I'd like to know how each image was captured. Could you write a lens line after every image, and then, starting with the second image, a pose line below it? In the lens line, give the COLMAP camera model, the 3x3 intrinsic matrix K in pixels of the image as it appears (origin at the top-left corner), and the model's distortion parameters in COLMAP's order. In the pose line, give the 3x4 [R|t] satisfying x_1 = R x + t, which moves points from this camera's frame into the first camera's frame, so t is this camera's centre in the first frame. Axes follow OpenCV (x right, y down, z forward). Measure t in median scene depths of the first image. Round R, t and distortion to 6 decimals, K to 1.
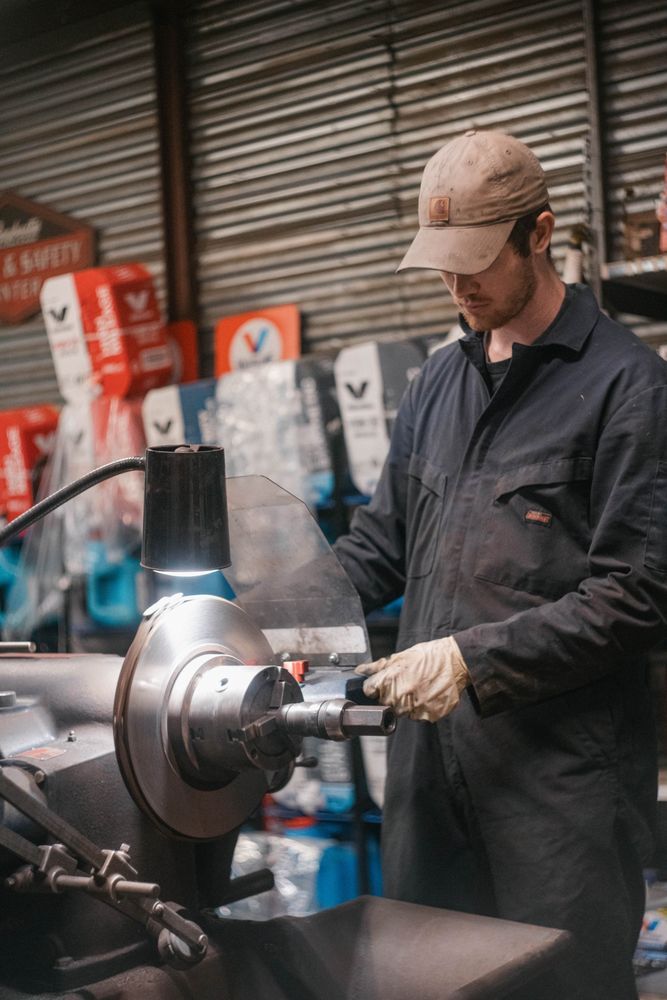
lens RADIAL K [[1701.6, 0, 333.6], [0, 1701.6, 498.7], [0, 0, 1]] dist [0.044396, 0.000000]
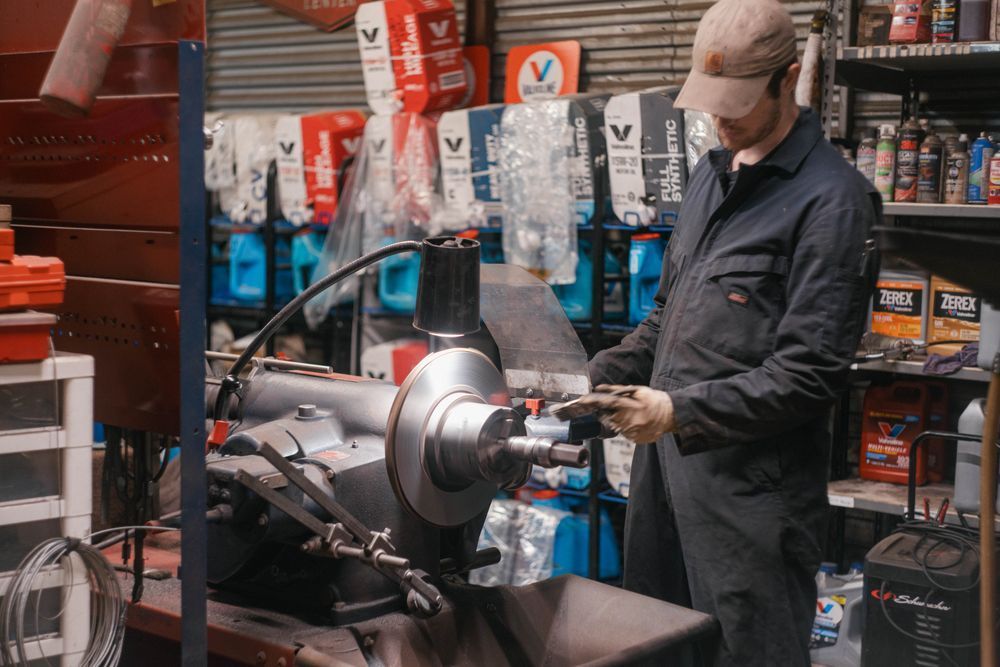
lens RADIAL K [[1701.6, 0, 500.5], [0, 1701.6, 334.9], [0, 0, 1]] dist [0.044396, 0.000000]
pose [[0.994189, 0.080917, -0.070996, 0.025616], [-0.072239, 0.990468, 0.117278, -0.057340], [0.079809, -0.111468, 0.990558, -0.163038]]
